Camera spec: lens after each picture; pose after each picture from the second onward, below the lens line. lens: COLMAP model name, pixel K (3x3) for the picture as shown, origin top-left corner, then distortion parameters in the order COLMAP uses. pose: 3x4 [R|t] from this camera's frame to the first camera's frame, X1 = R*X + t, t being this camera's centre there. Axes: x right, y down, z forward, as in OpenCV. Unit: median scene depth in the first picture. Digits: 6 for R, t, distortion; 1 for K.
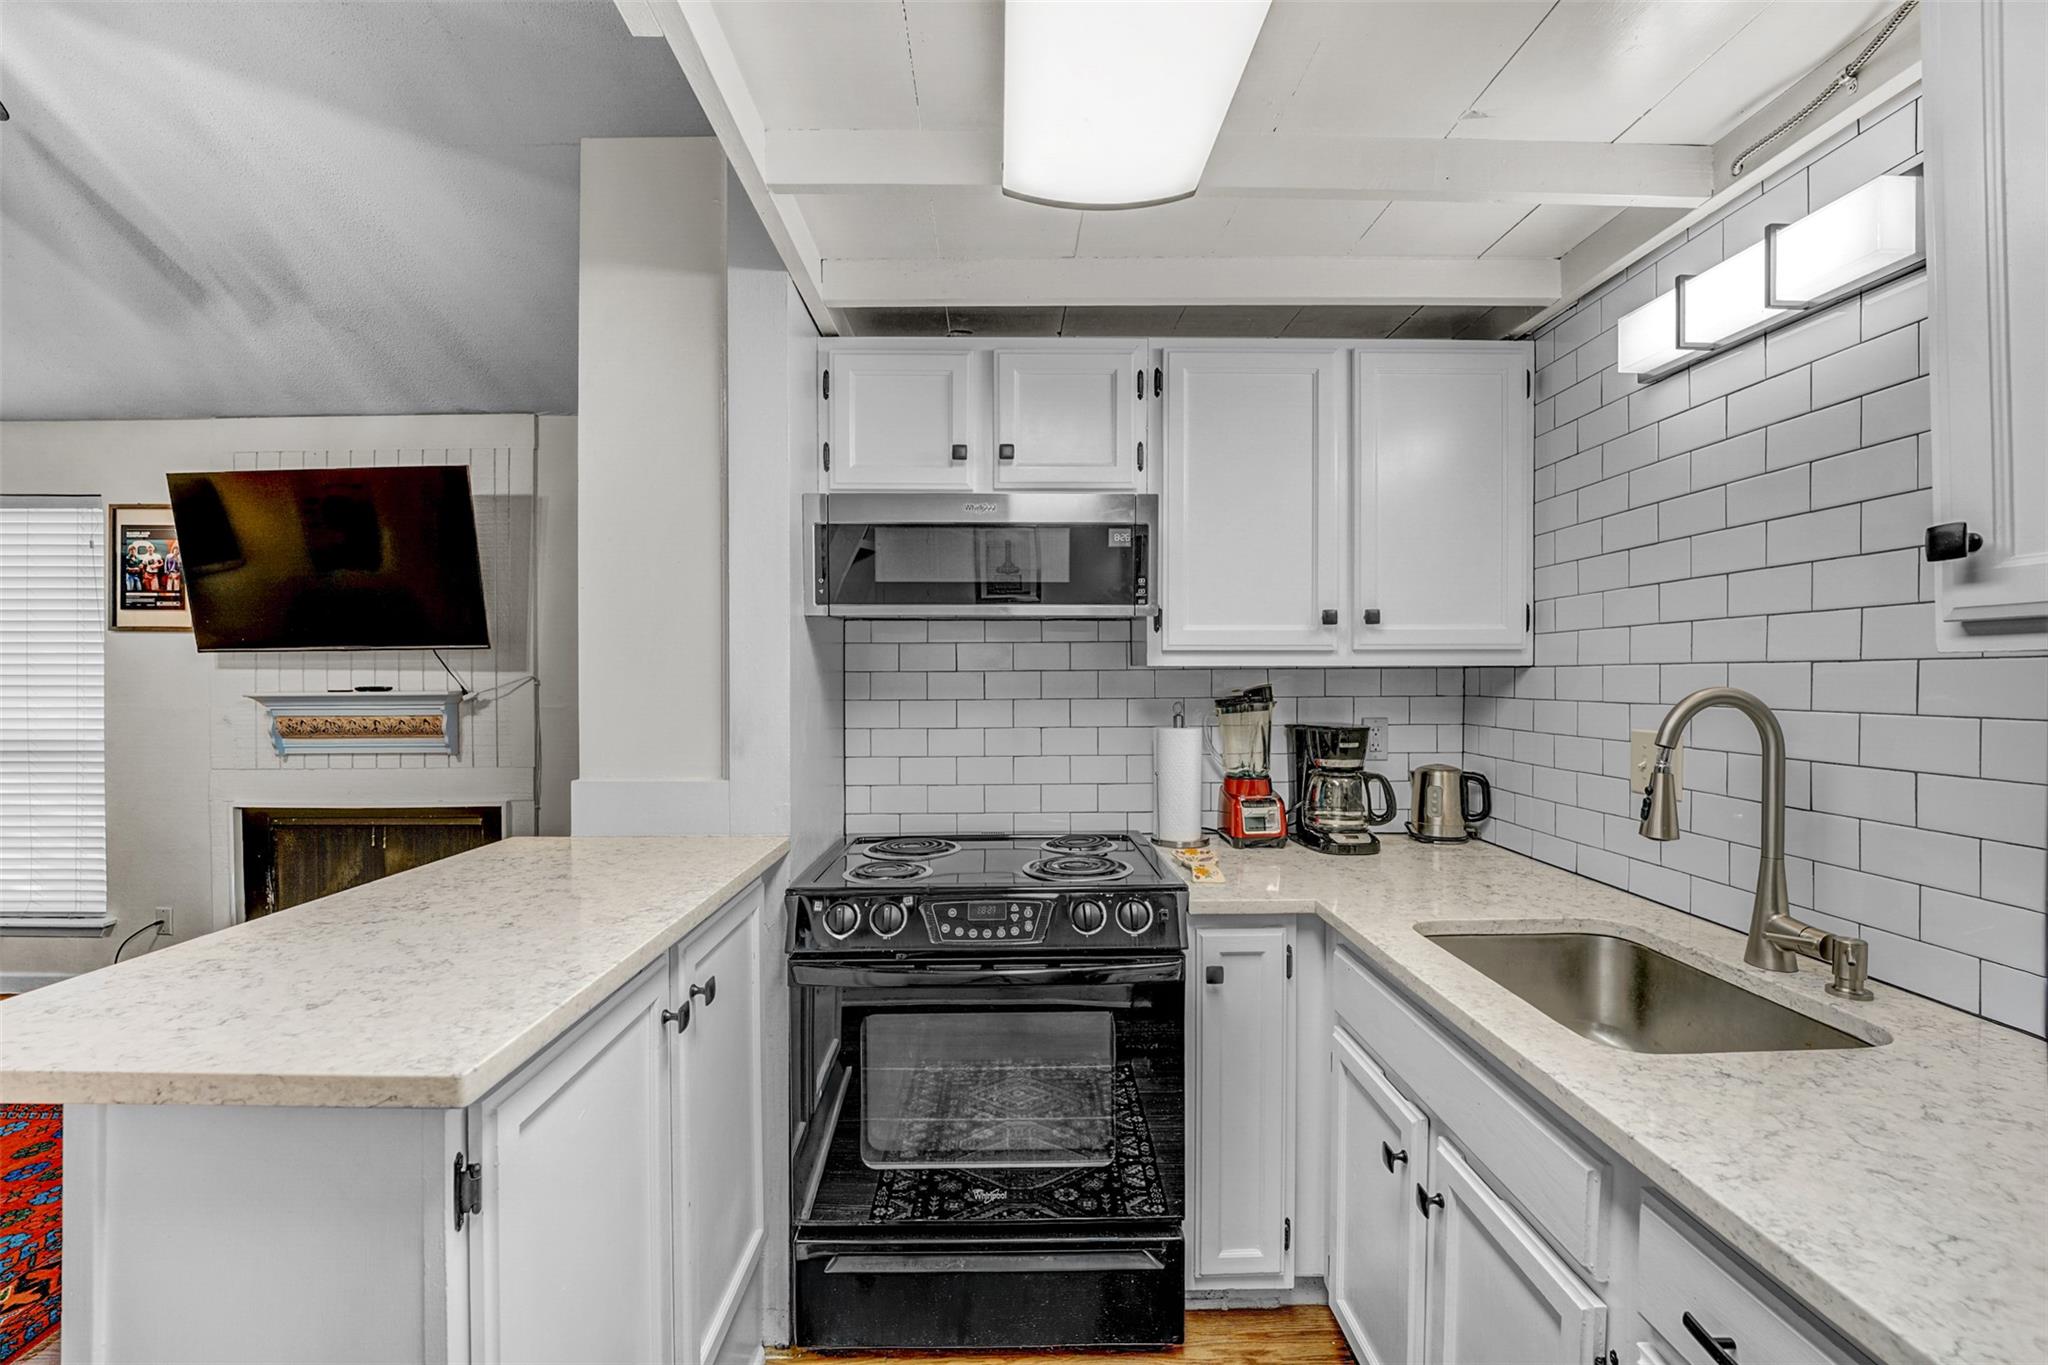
lens RADIAL K [[838.3, 0, 1018.2], [0, 838.3, 678.2], [0, 0, 1]] dist [-0.031934, 0.004126]
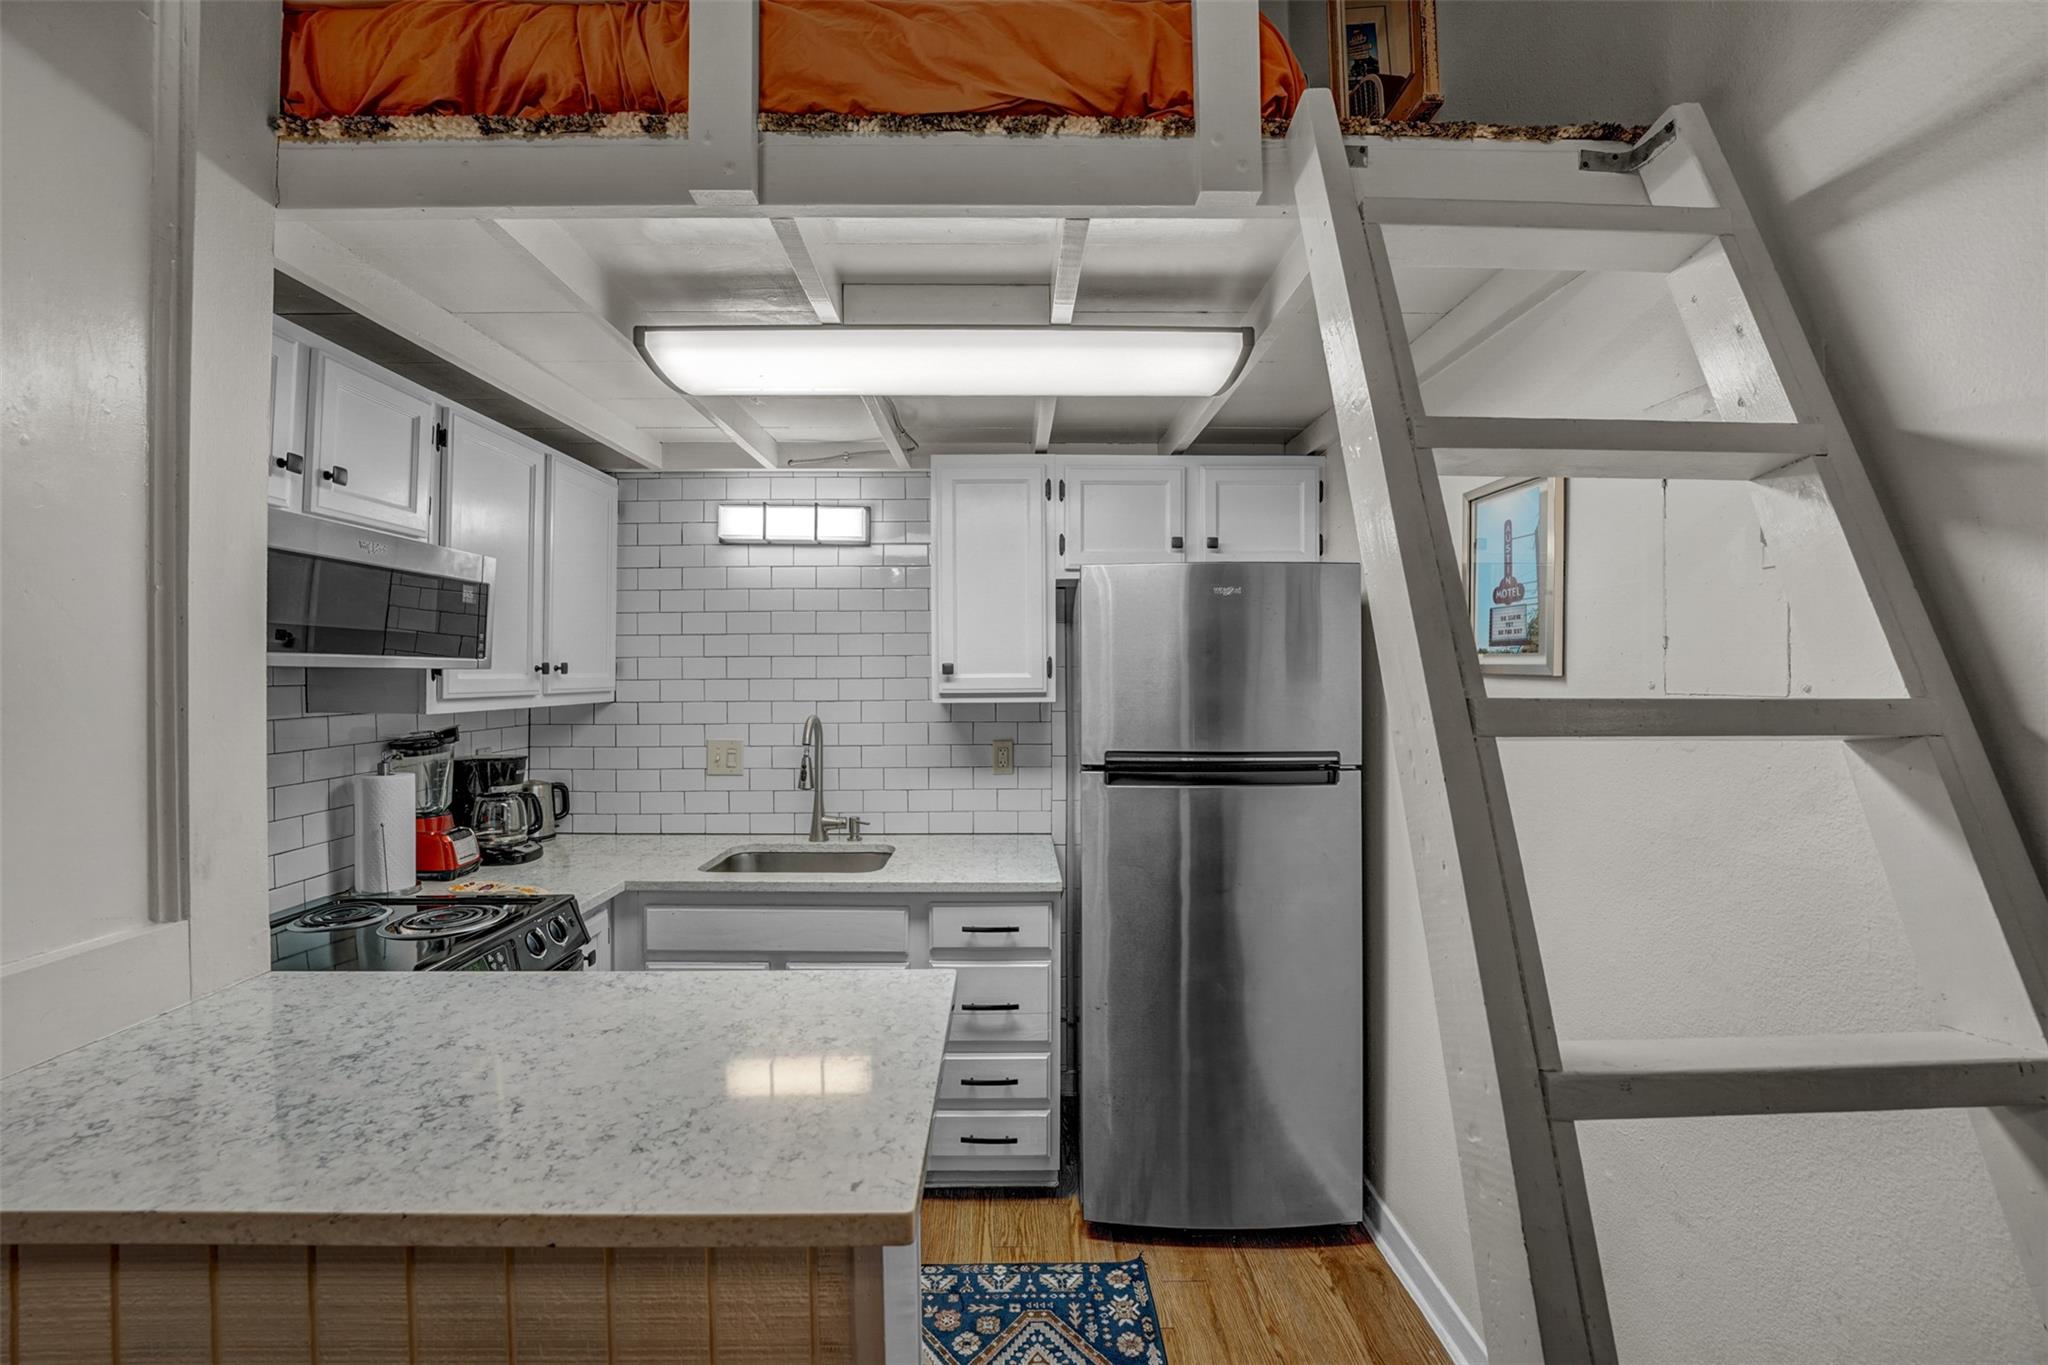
lens RADIAL K [[838.3, 0, 1018.2], [0, 838.3, 678.2], [0, 0, 1]] dist [-0.031934, 0.004126]
pose [[0.005193, -0.003753, 0.999979, -0.536419], [0.008395, 0.999958, 0.003710, -0.035787], [-0.999951, 0.008375, 0.005225, 0.180955]]
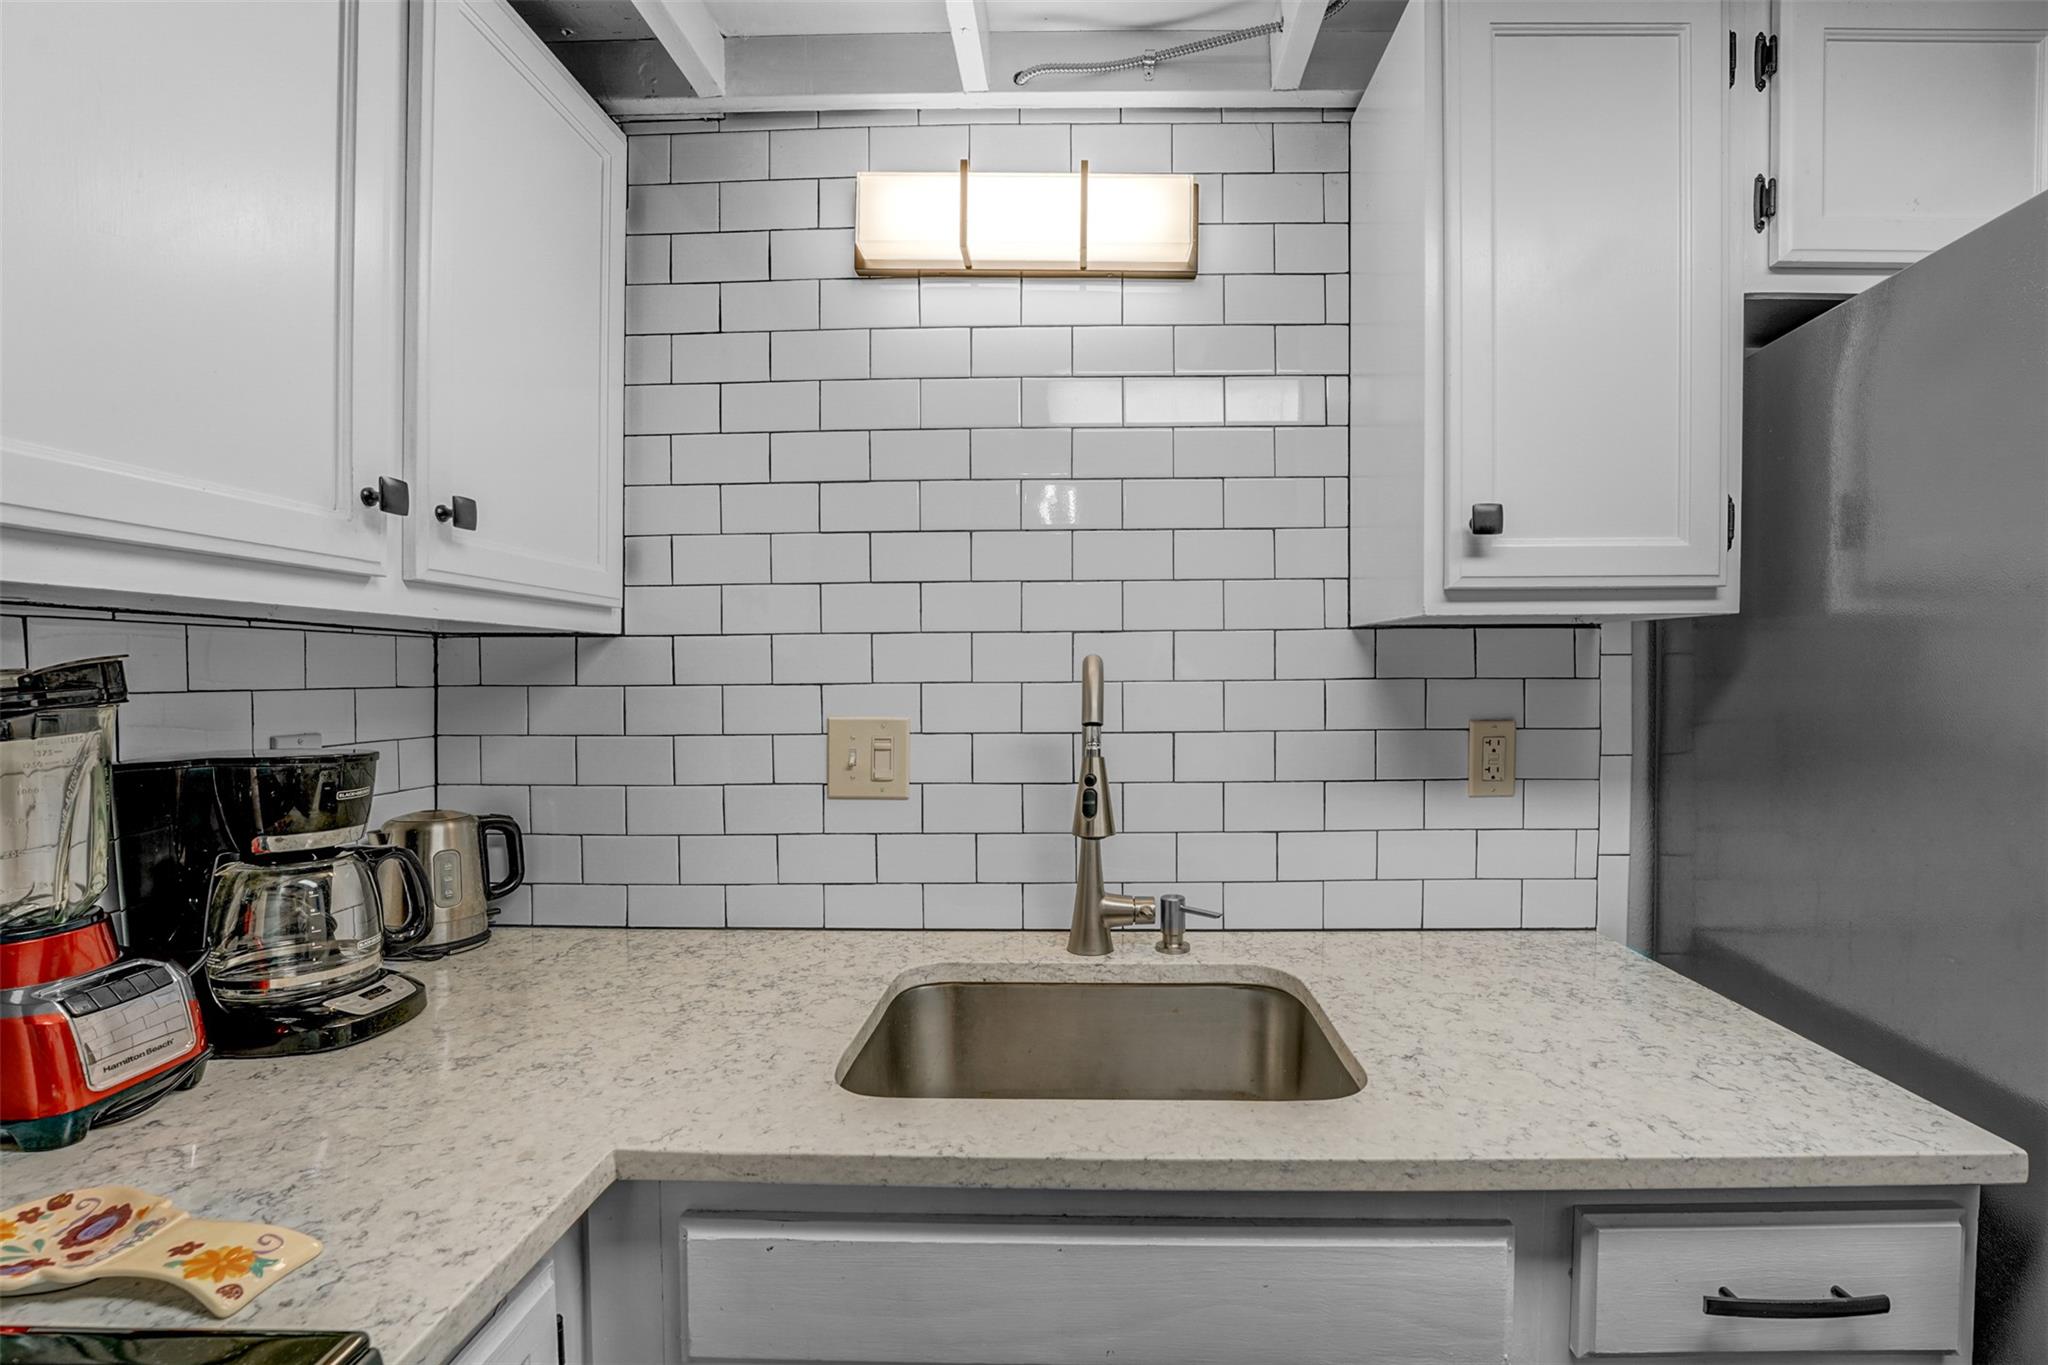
lens RADIAL K [[894.5, 0, 1076.9], [0, 894.5, 698.9], [0, 0, 1]] dist [-0.025367, 0.000013]
pose [[0.030043, -0.022408, 0.999297, -0.043434], [0.009714, 0.999708, 0.022125, 0.015190], [-0.999501, 0.009042, 0.030252, 0.397471]]
